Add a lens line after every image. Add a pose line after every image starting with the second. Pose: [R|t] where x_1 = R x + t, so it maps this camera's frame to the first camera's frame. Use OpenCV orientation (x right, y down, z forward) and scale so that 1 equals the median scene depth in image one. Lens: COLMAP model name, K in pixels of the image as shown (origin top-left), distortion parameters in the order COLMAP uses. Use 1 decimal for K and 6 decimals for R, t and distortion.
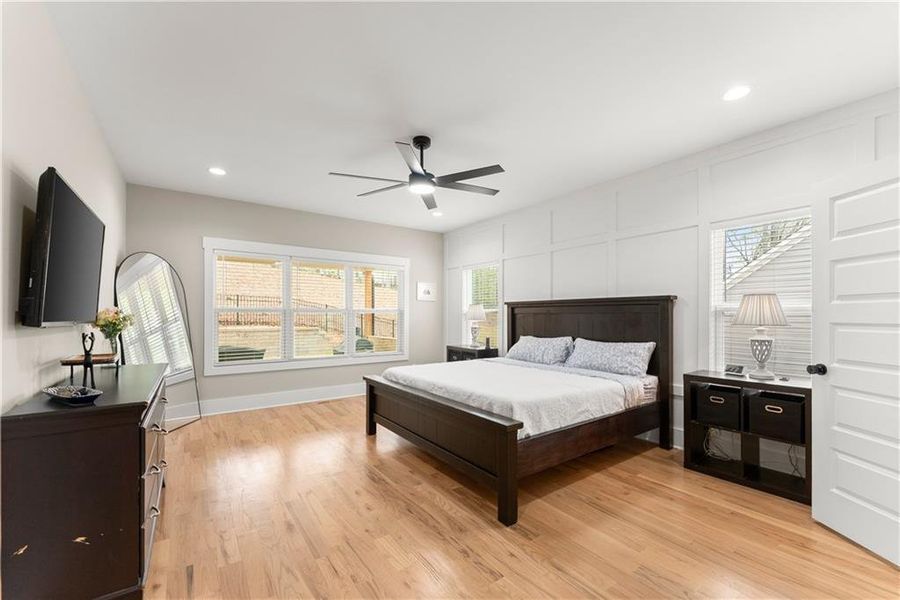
lens RADIAL K [[368.4, 0, 449.9], [0, 368.4, 305.8], [0, 0, 1]] dist [0.001140, 0.000078]
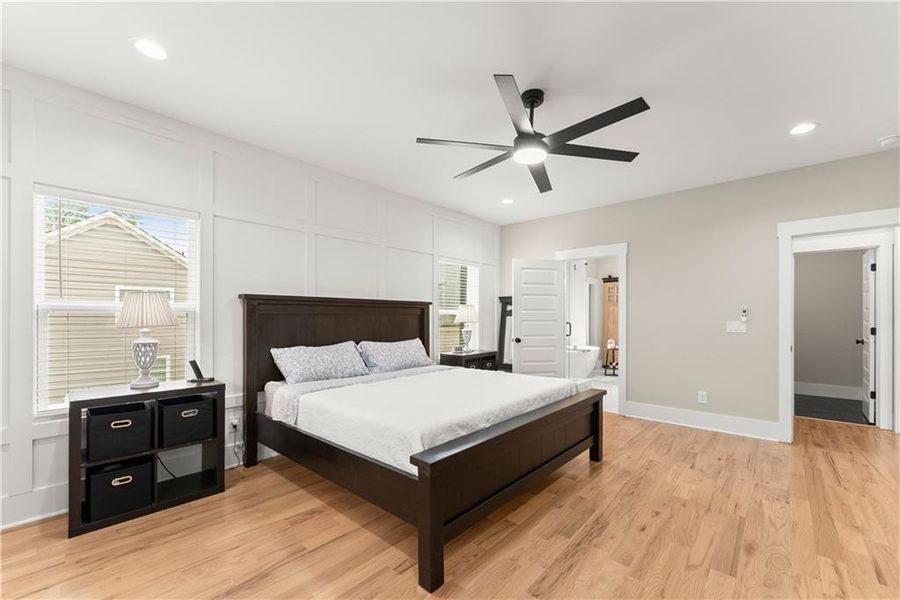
lens RADIAL K [[368.1, 0, 449.7], [0, 368.1, 316.0], [0, 0, 1]] dist [-0.002526, -0.000397]
pose [[-0.214879, 0.002462, 0.976638, -0.665634], [-0.027416, 0.999588, -0.008552, 0.029262], [-0.976256, -0.028613, -0.214723, 1.108764]]
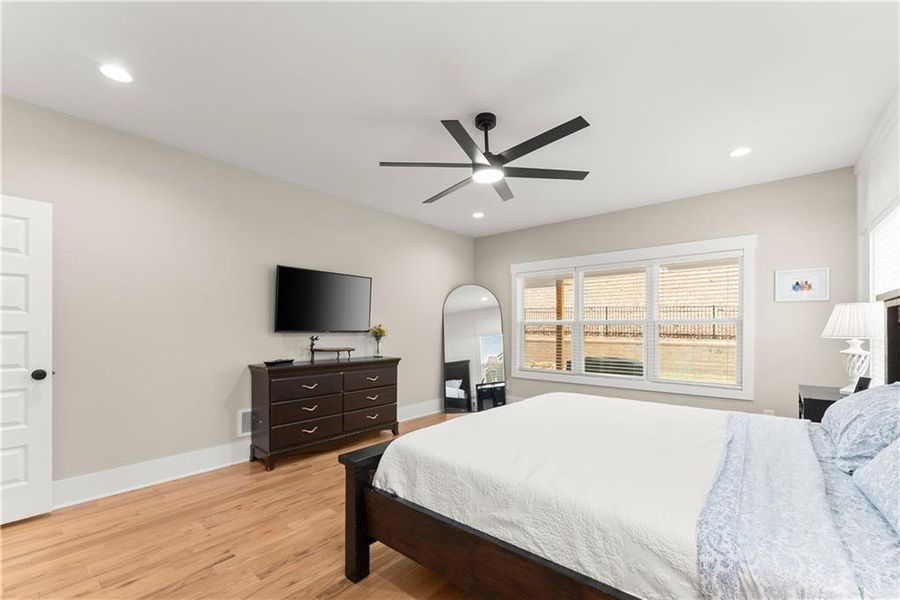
lens RADIAL K [[373.3, 0, 450.3], [0, 373.3, 318.0], [0, 0, 1]] dist [-0.001580, -0.000057]
pose [[0.245361, -0.026082, -0.969081, 0.605314], [0.023478, 0.999505, -0.020956, 0.017730], [0.969147, -0.017610, 0.245852, 0.590861]]
